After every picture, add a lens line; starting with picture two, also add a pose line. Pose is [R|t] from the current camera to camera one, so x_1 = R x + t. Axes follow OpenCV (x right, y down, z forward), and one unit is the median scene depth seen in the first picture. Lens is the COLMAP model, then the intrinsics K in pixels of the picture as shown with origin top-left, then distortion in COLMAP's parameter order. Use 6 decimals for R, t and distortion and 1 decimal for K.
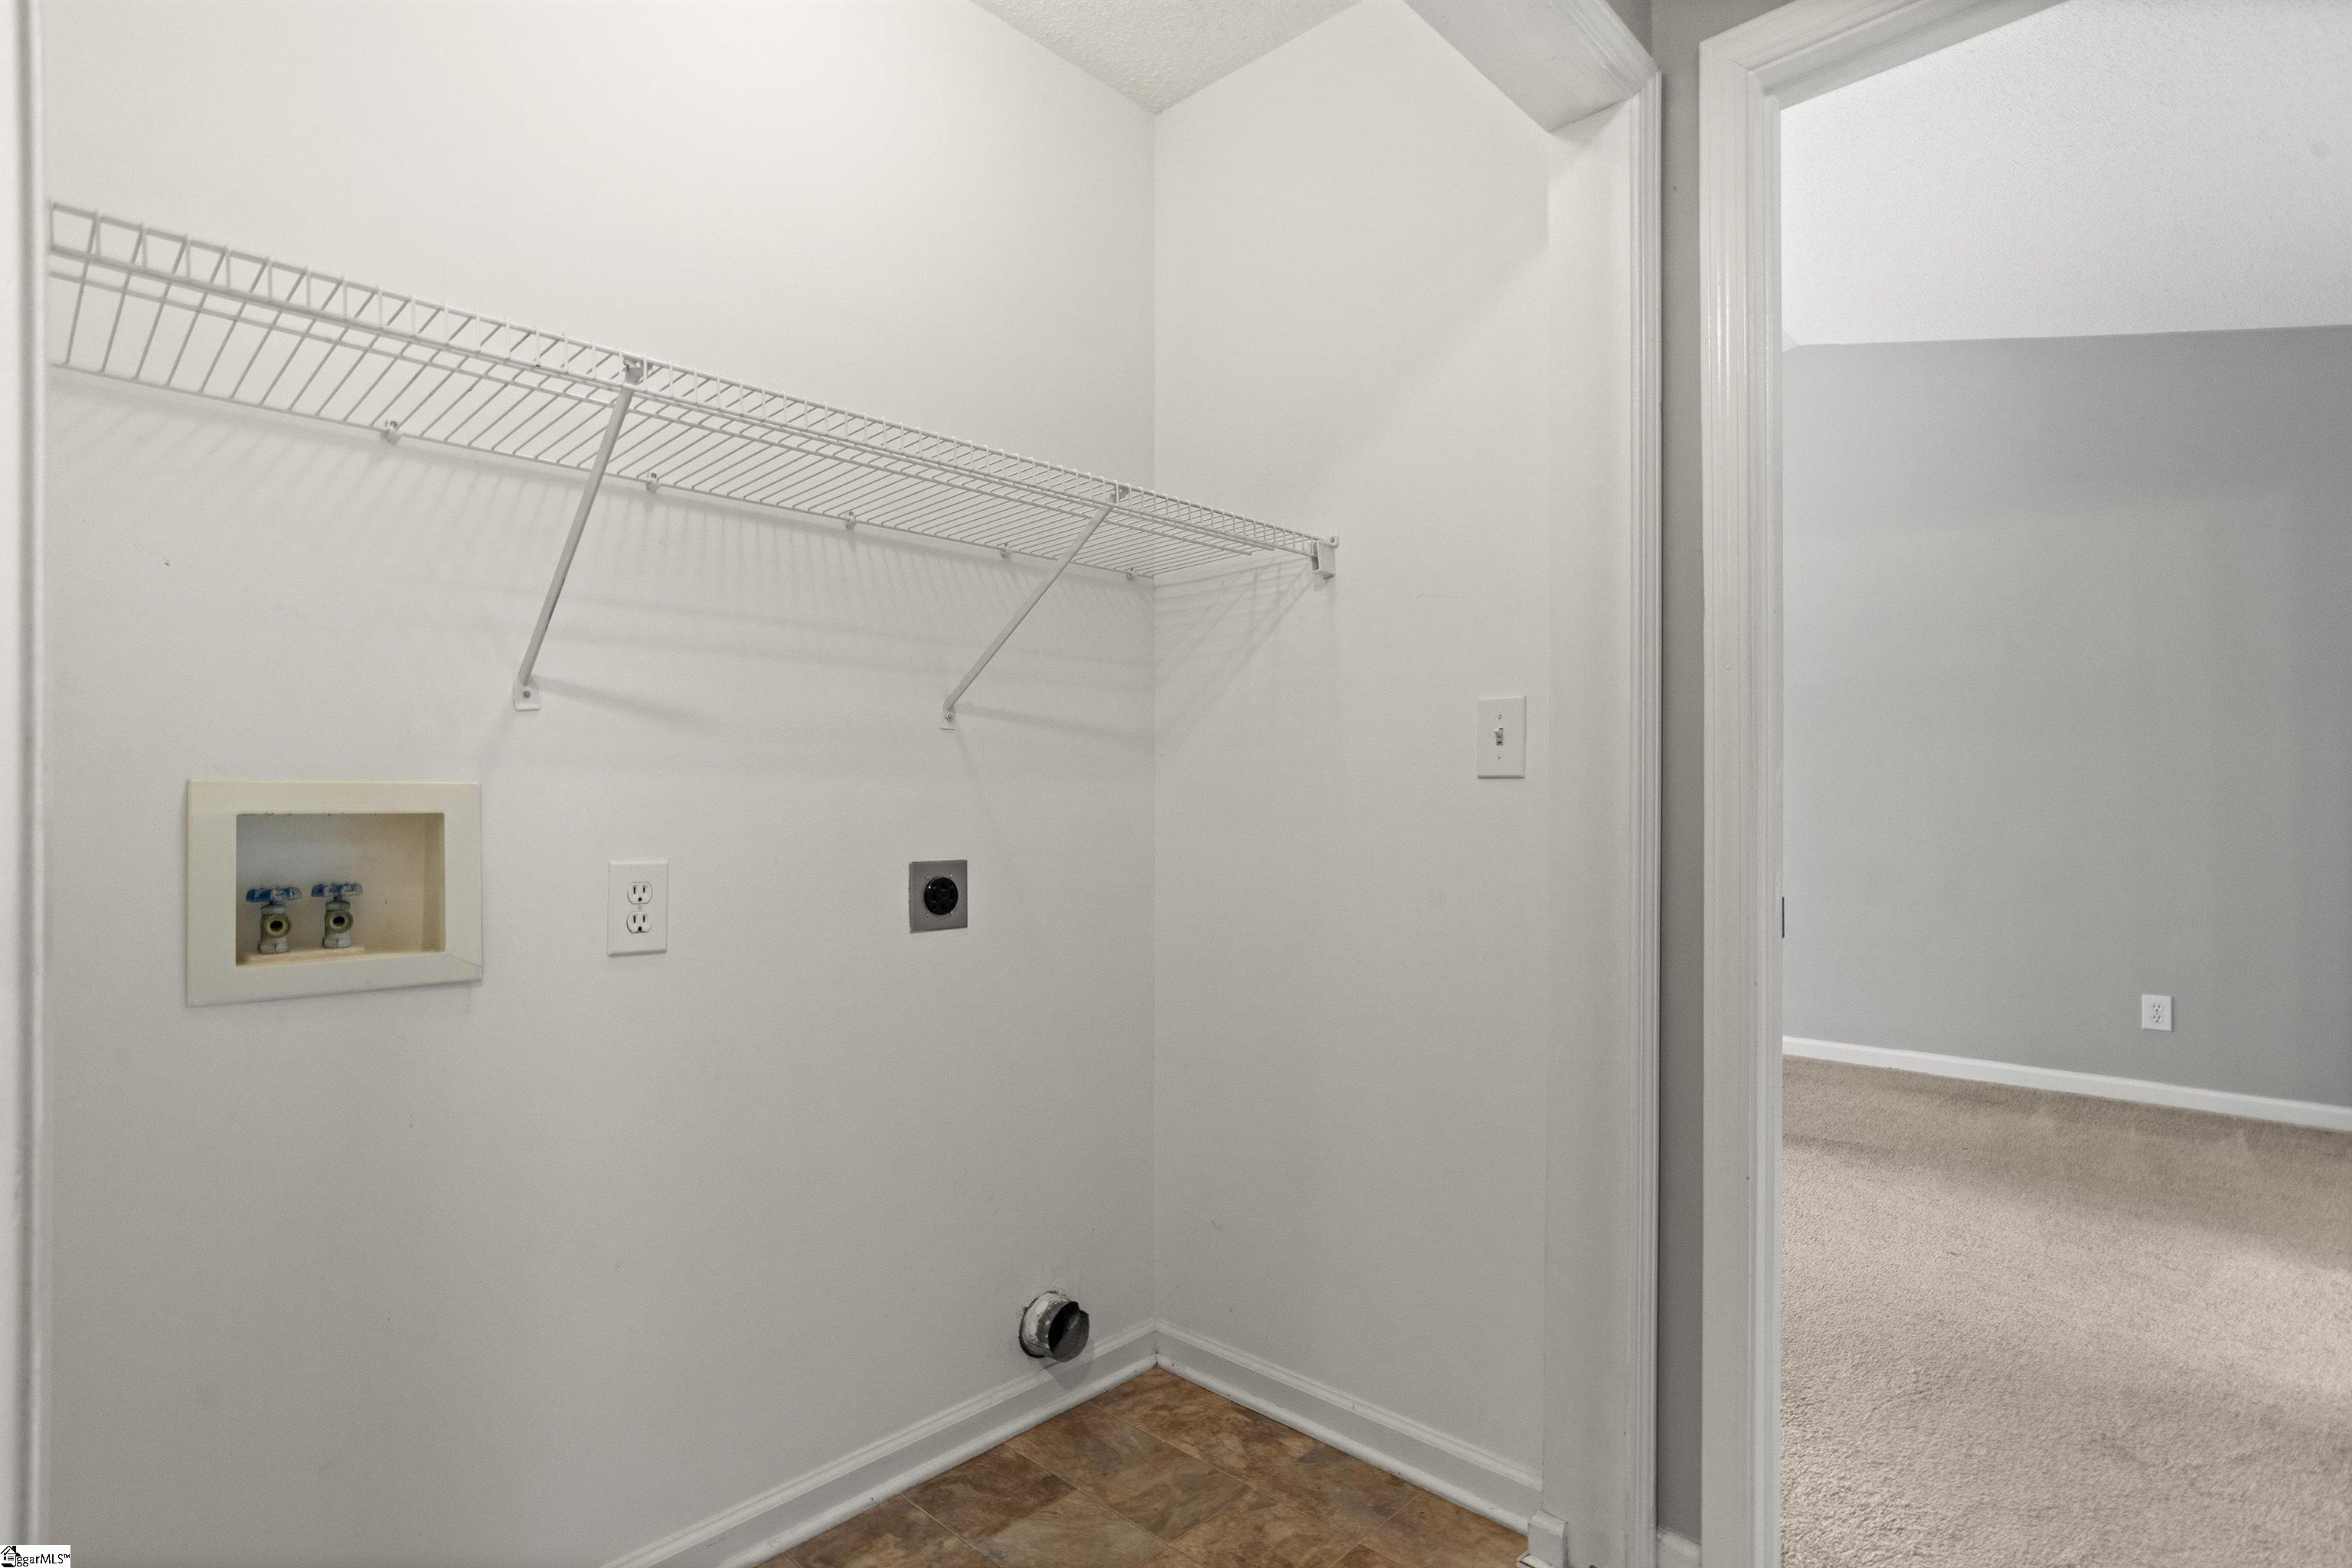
lens RADIAL K [[1153.9, 0, 1168.0], [0, 1153.9, 807.8], [0, 0, 1]] dist [-0.017617, 0.002236]
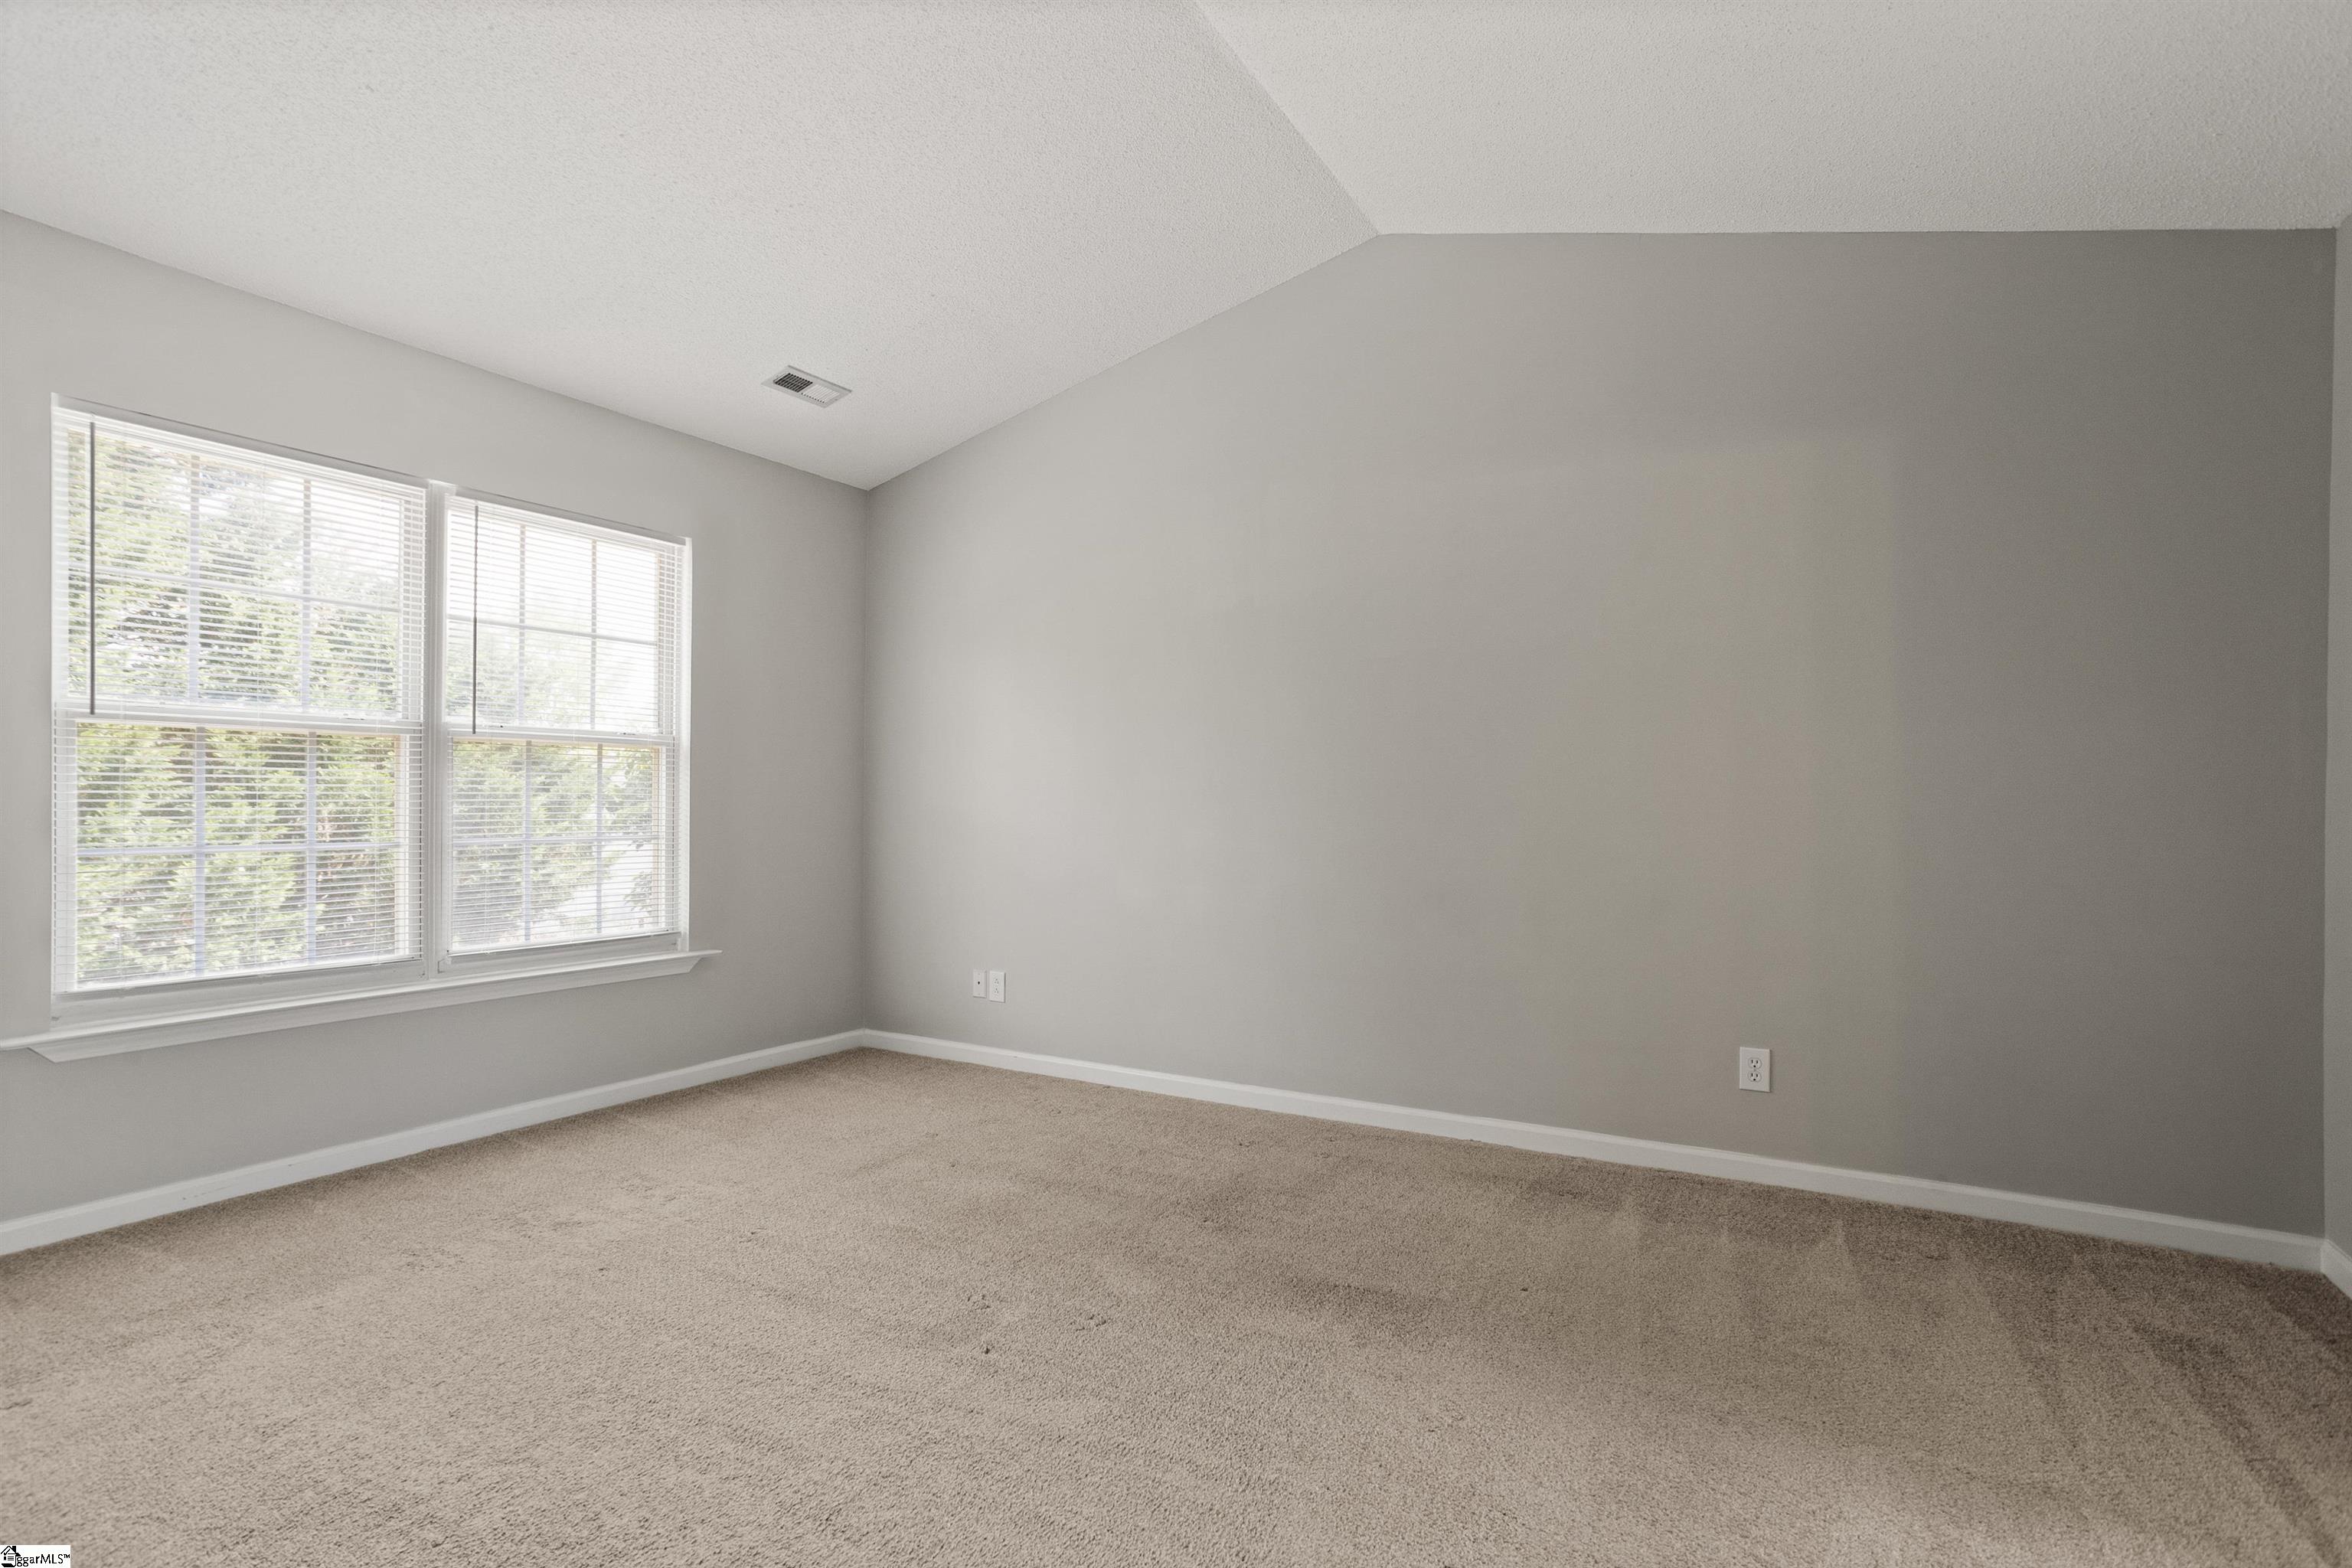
lens RADIAL K [[1153.9, 0, 1181.9], [0, 1153.9, 784.4], [0, 0, 1]] dist [-0.017617, 0.002236]
pose [[0.969454, 0.026372, 0.243853, 0.262580], [-0.022650, 0.999580, -0.018056, -0.005703], [-0.244227, 0.011982, 0.969644, 0.298244]]
